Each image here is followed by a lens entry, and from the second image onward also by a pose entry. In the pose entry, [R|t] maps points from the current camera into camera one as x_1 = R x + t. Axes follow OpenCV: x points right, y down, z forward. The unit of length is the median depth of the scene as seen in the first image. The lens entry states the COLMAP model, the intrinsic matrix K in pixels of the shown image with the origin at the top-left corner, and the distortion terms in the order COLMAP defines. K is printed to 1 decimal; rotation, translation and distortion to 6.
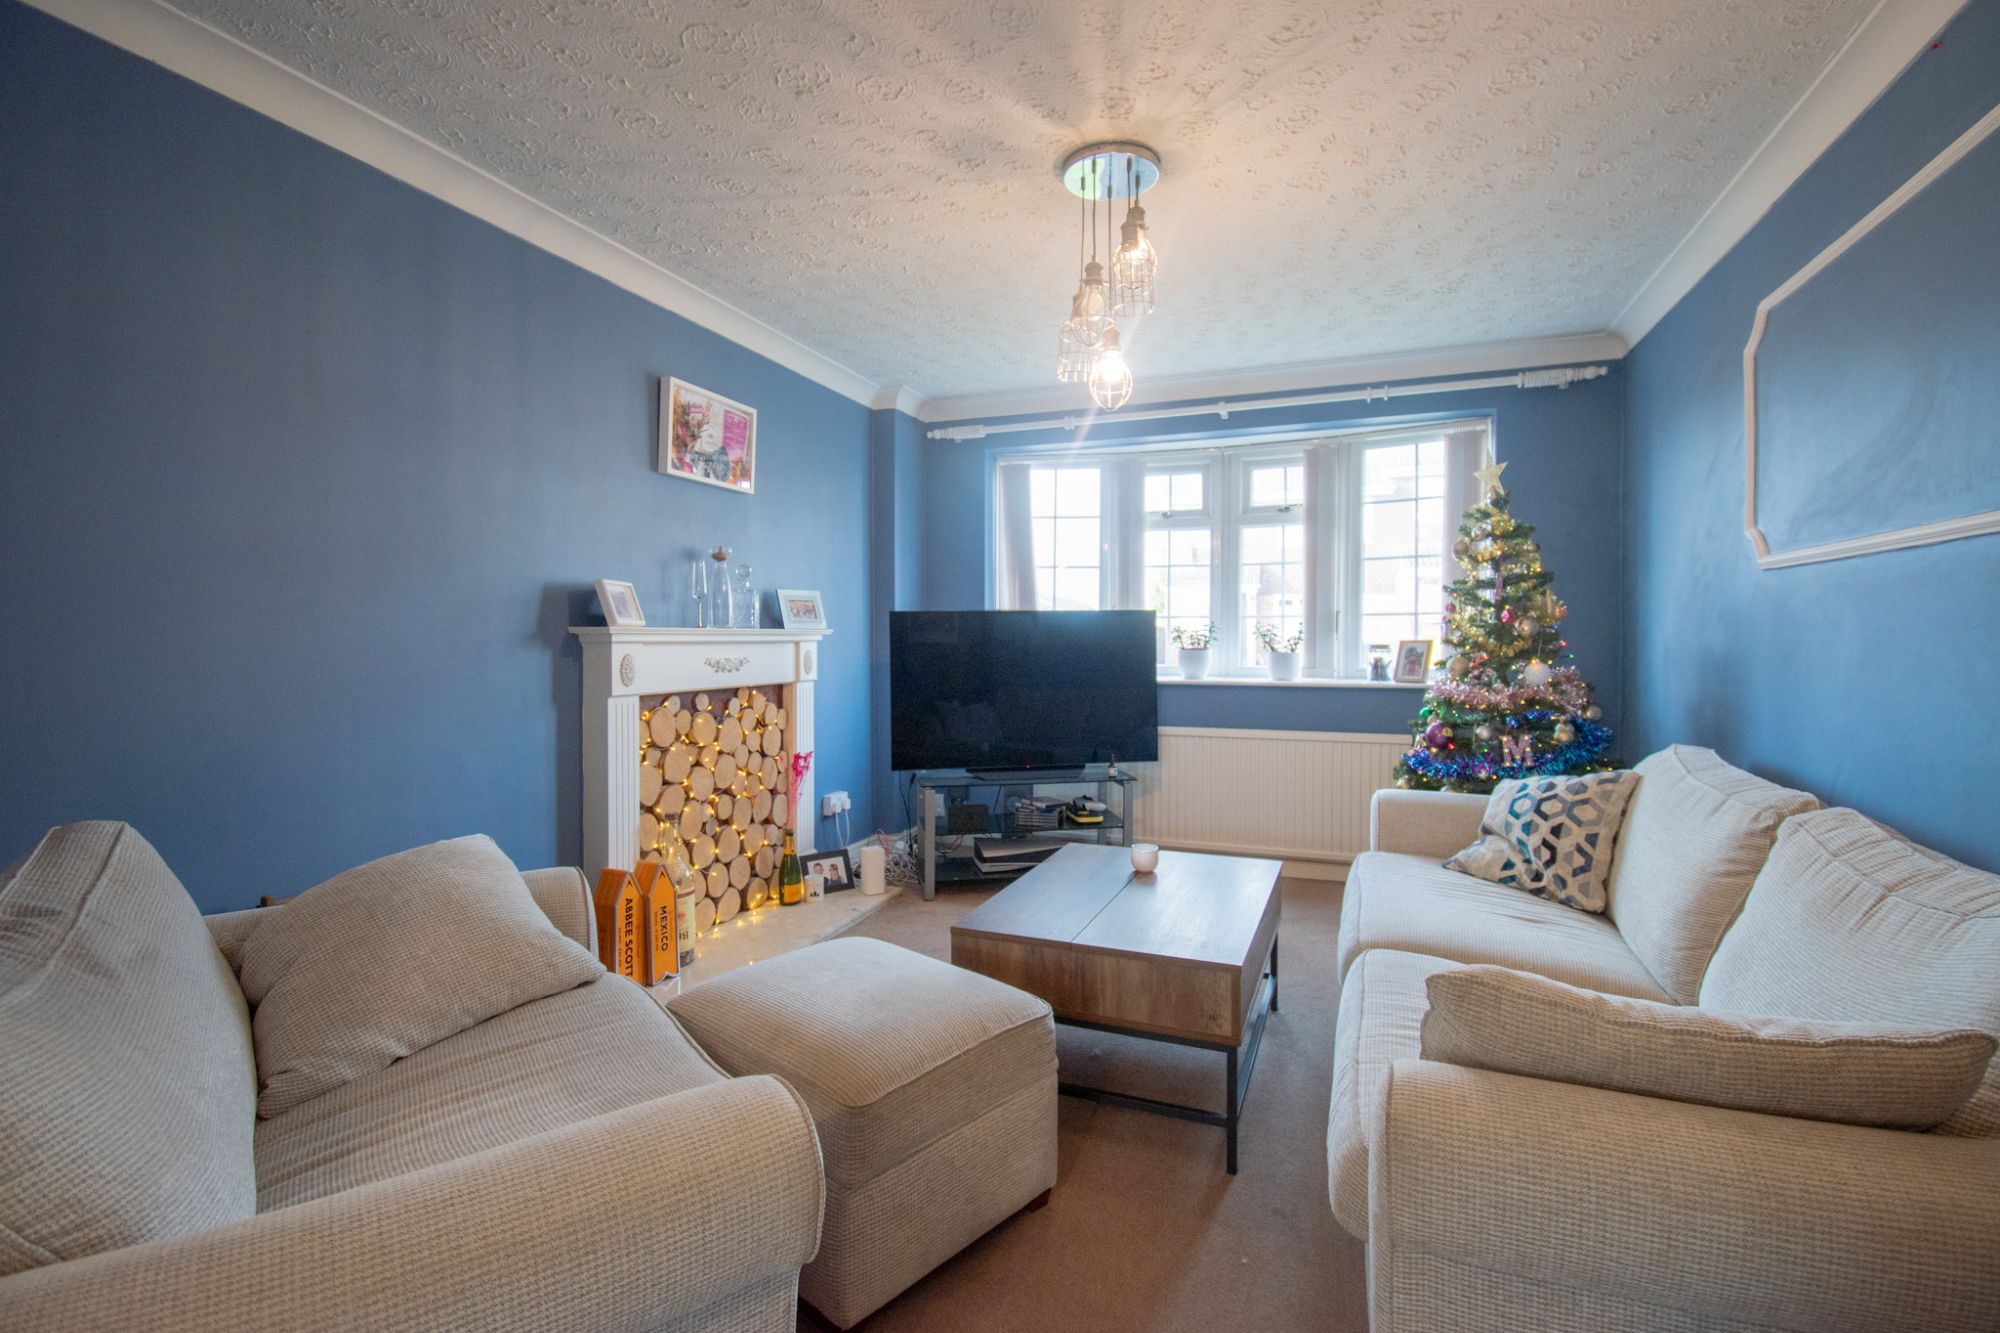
lens RADIAL K [[900.2, 0, 1009.9], [0, 900.2, 664.8], [0, 0, 1]] dist [-0.016988, -0.000975]
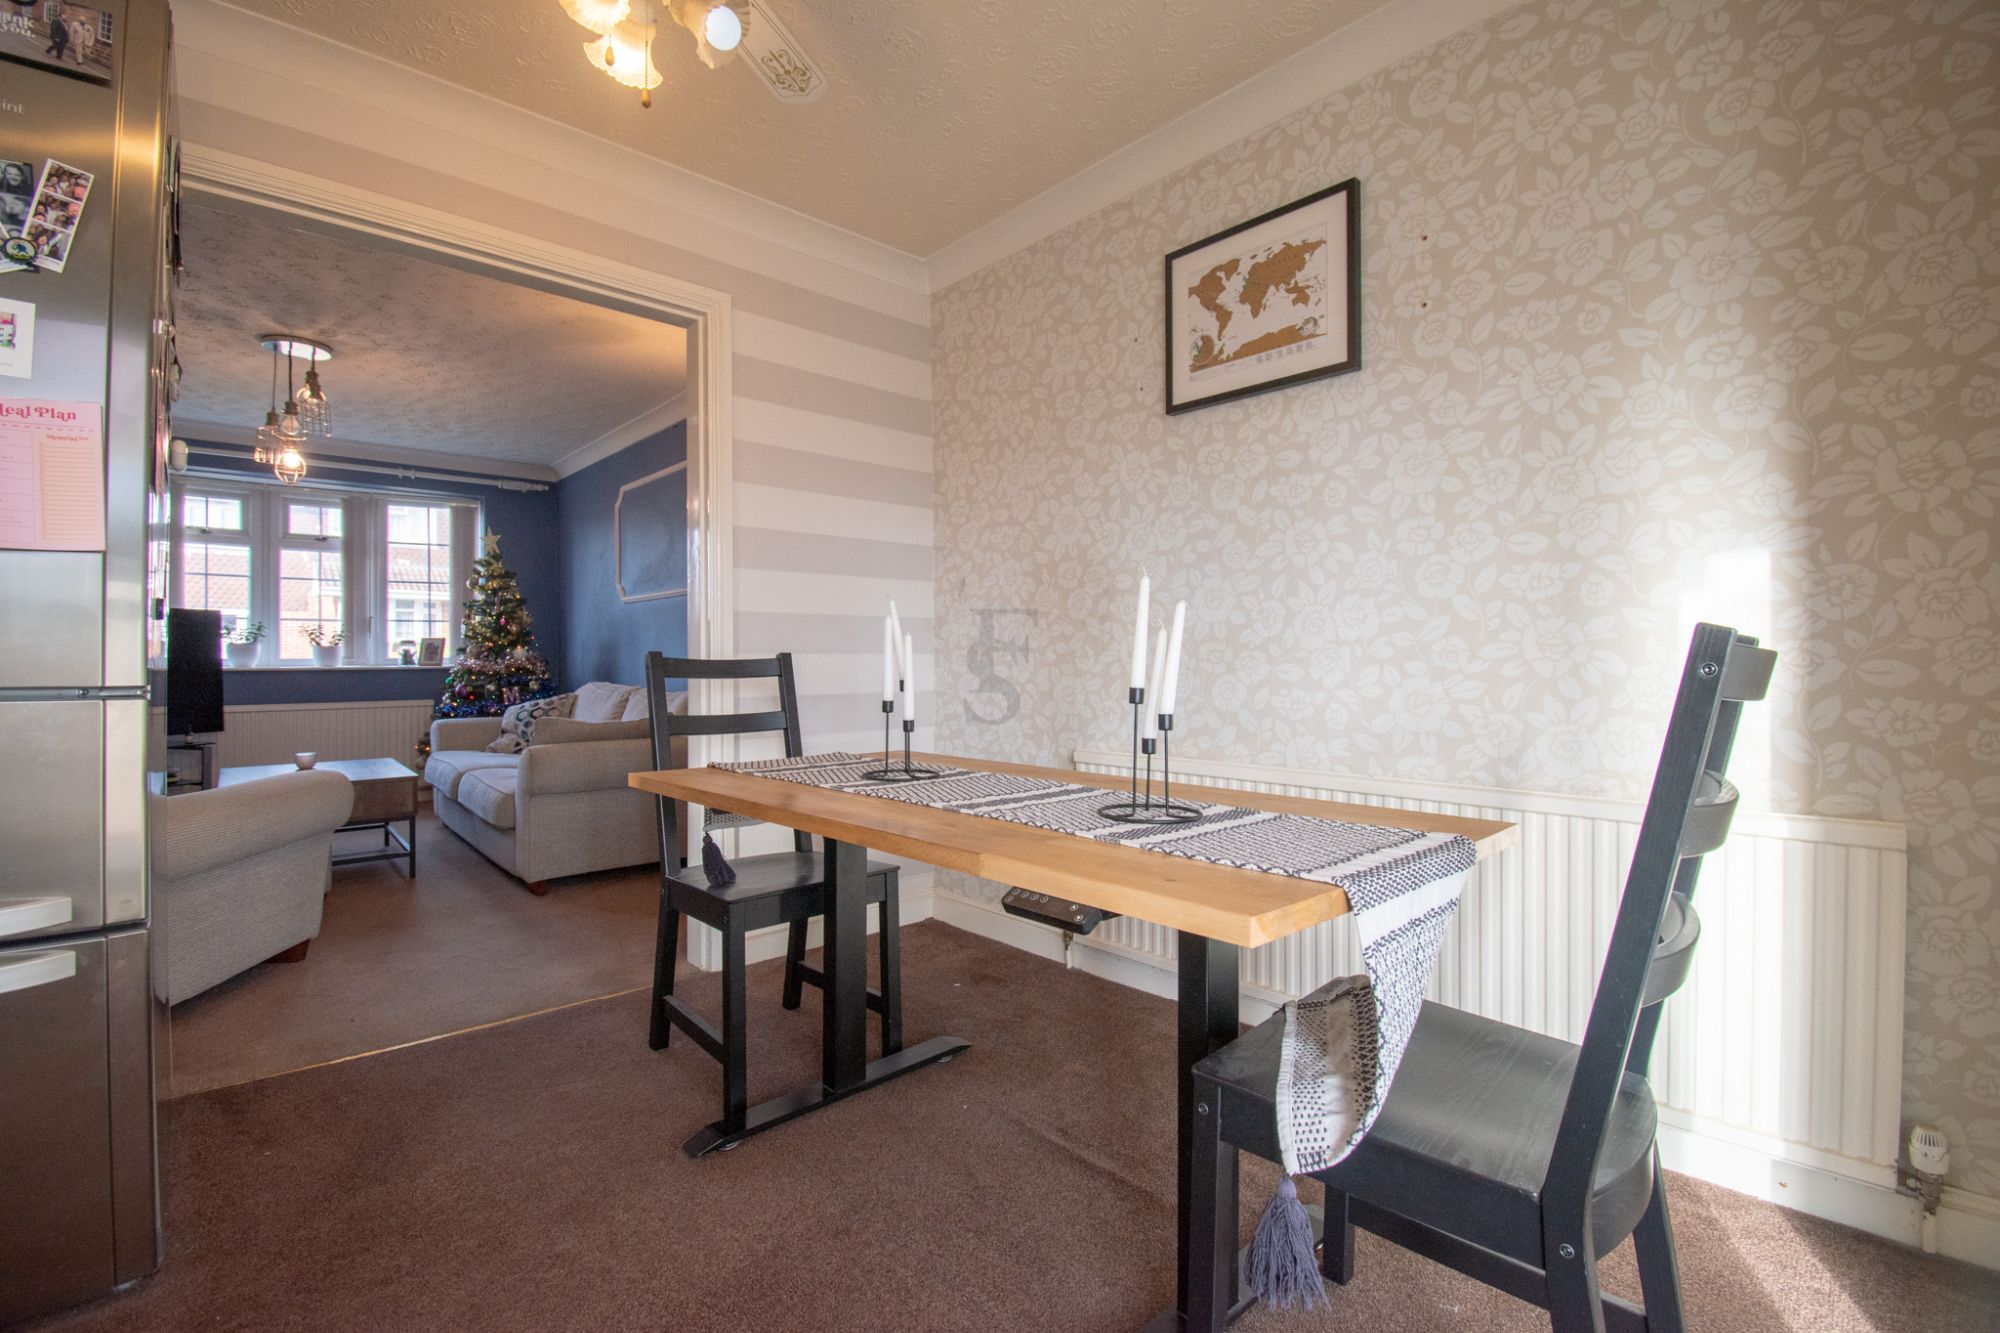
lens RADIAL K [[900.2, 0, 1012.2], [0, 900.2, 666.1], [0, 0, 1]] dist [-0.016988, -0.000975]
pose [[0.452089, -0.002797, 0.891969, -0.505914], [0.029963, 0.999478, -0.012052, 0.075389], [-0.891470, 0.032174, 0.451937, -0.620504]]
